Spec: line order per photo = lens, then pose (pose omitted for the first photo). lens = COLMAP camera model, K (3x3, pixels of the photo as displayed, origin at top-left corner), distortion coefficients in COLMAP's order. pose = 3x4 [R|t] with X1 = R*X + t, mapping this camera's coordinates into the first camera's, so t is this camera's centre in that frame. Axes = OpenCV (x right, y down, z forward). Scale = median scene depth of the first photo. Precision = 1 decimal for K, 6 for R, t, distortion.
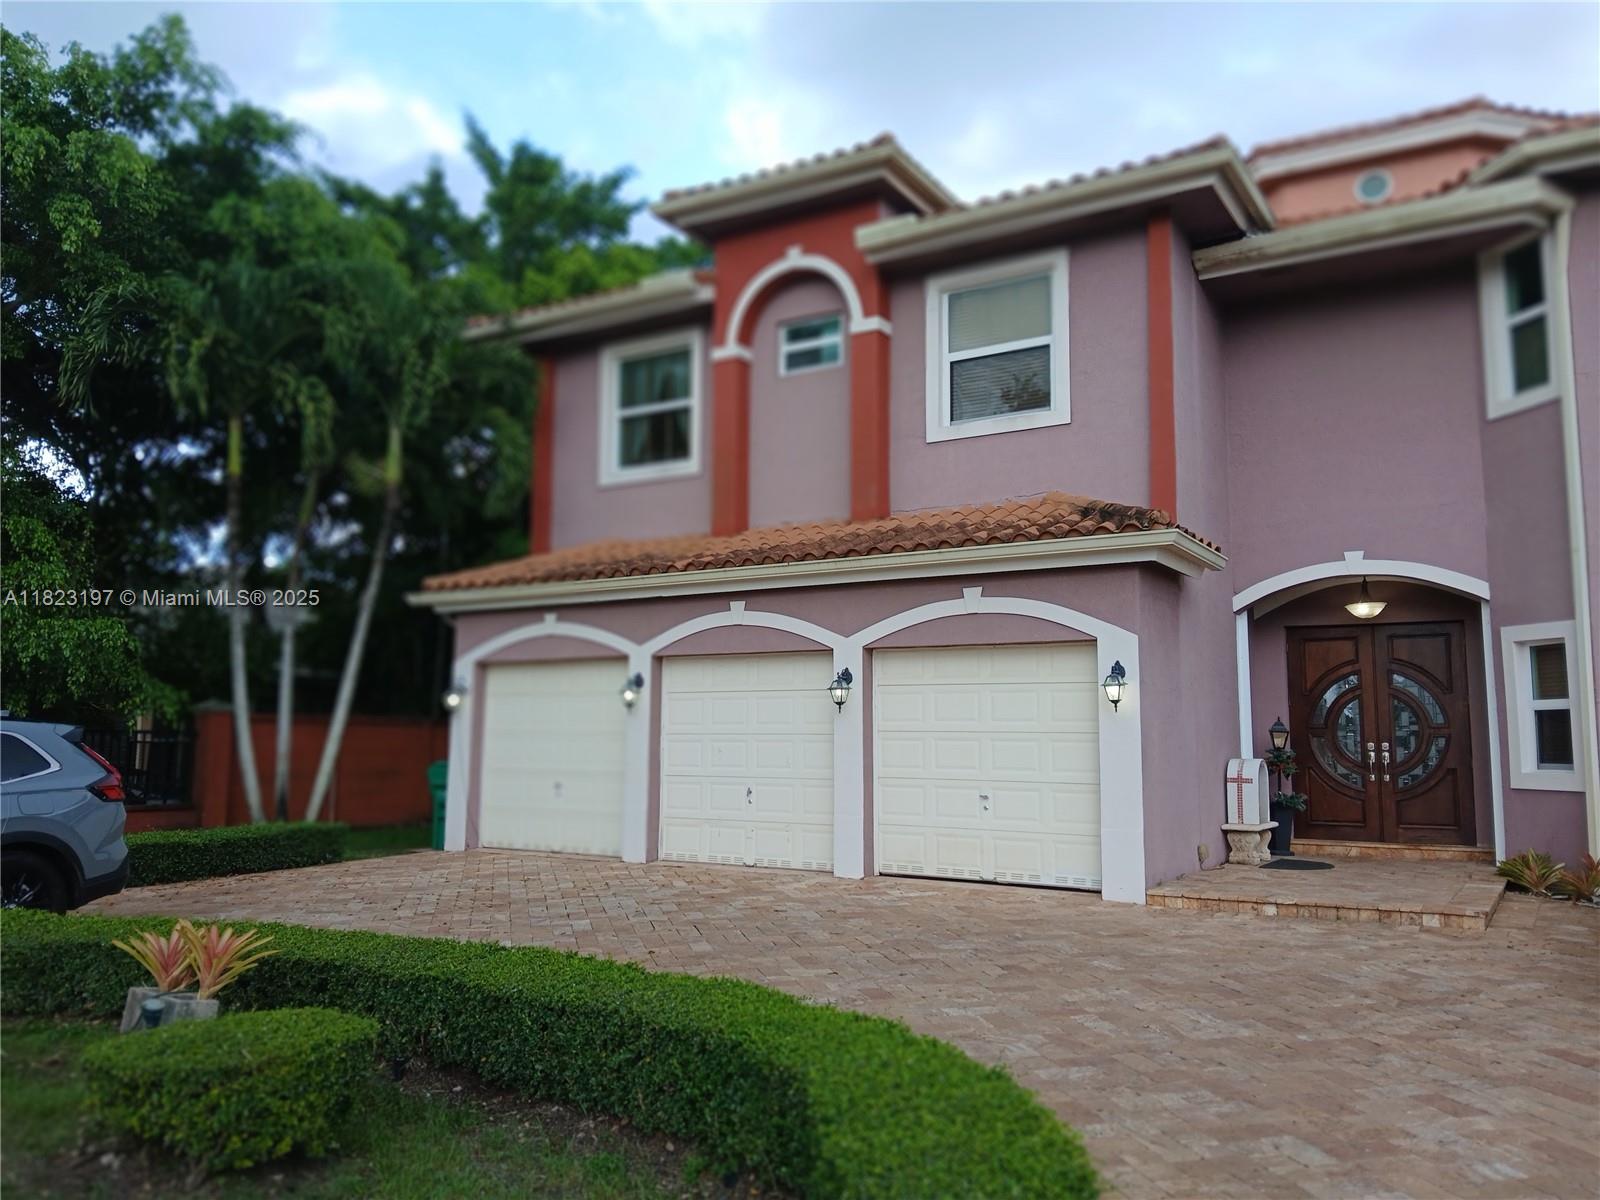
lens RADIAL K [[1299.2, 0, 794.1], [0, 1299.2, 599.0], [0, 0, 1]] dist [0.011095, -0.025948]
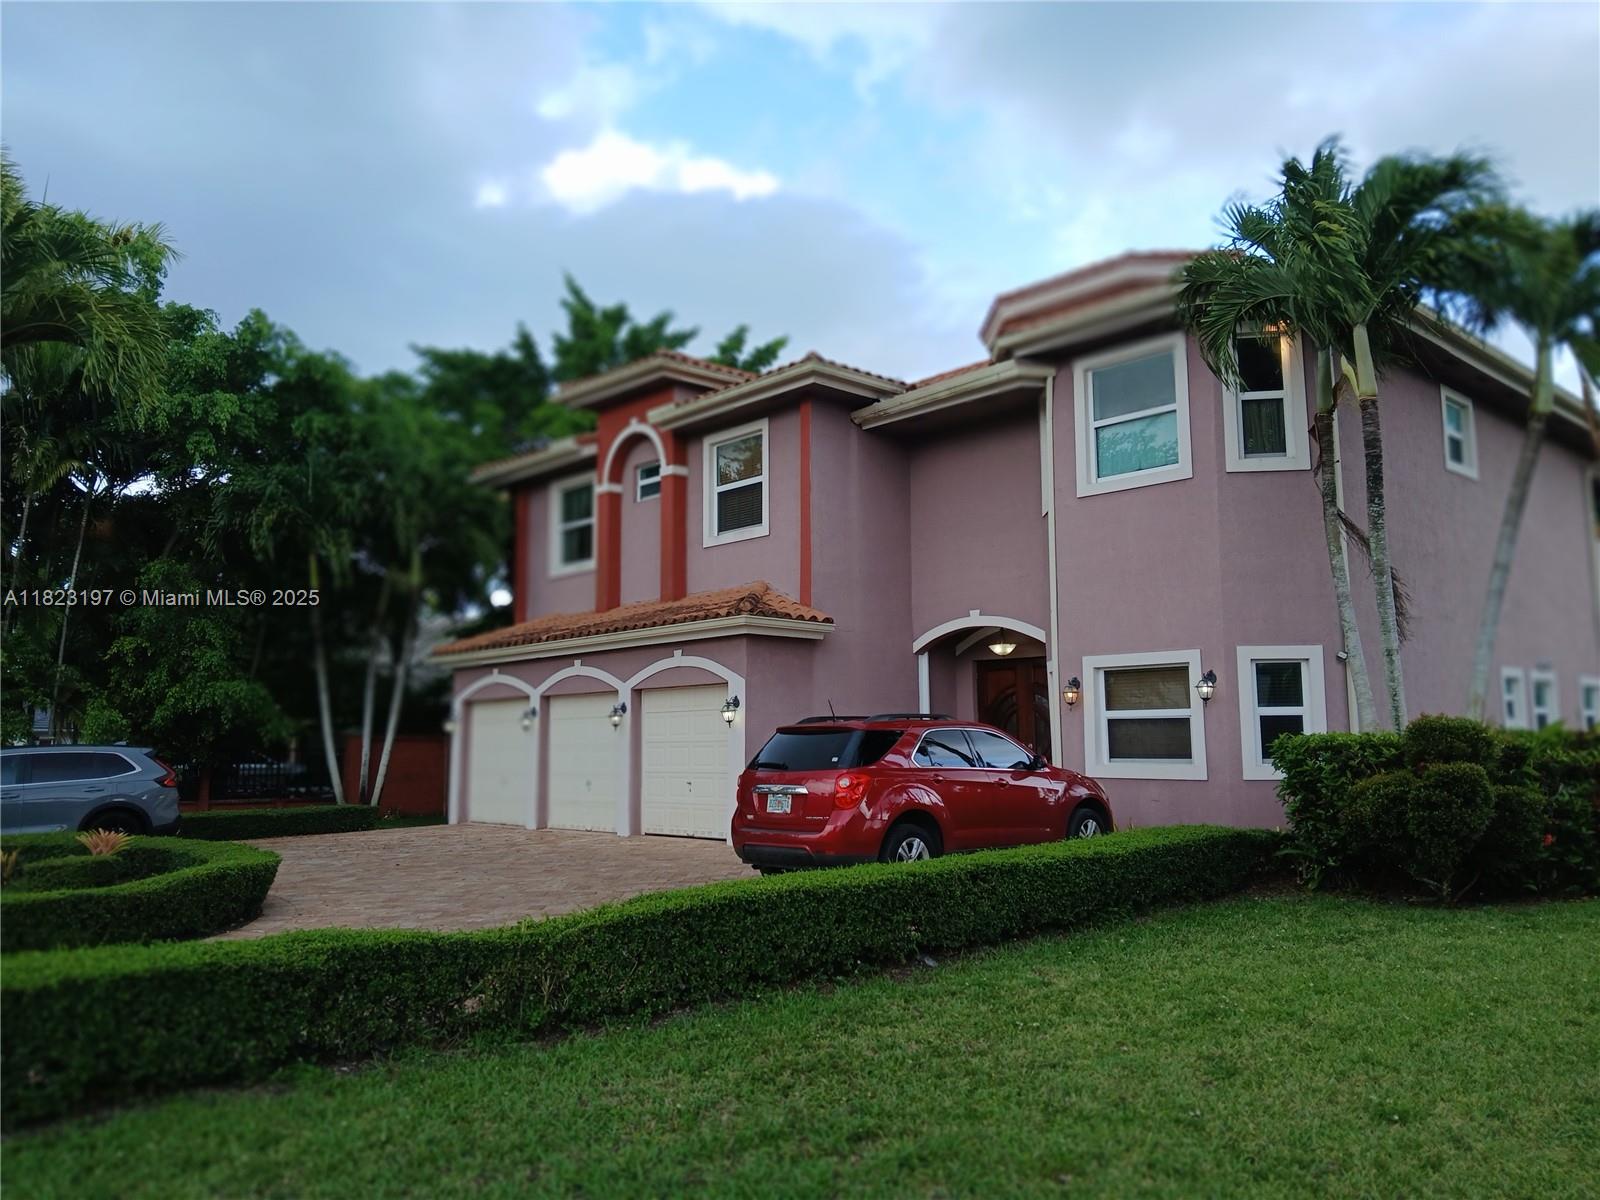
lens RADIAL K [[1299.2, 0, 805.0], [0, 1299.2, 598.6], [0, 0, 1]] dist [0.011095, -0.025948]
pose [[0.965661, -0.046115, -0.255681, 0.577773], [0.044276, 0.998935, -0.012947, -0.036651], [0.256006, 0.001181, 0.966674, -0.402445]]
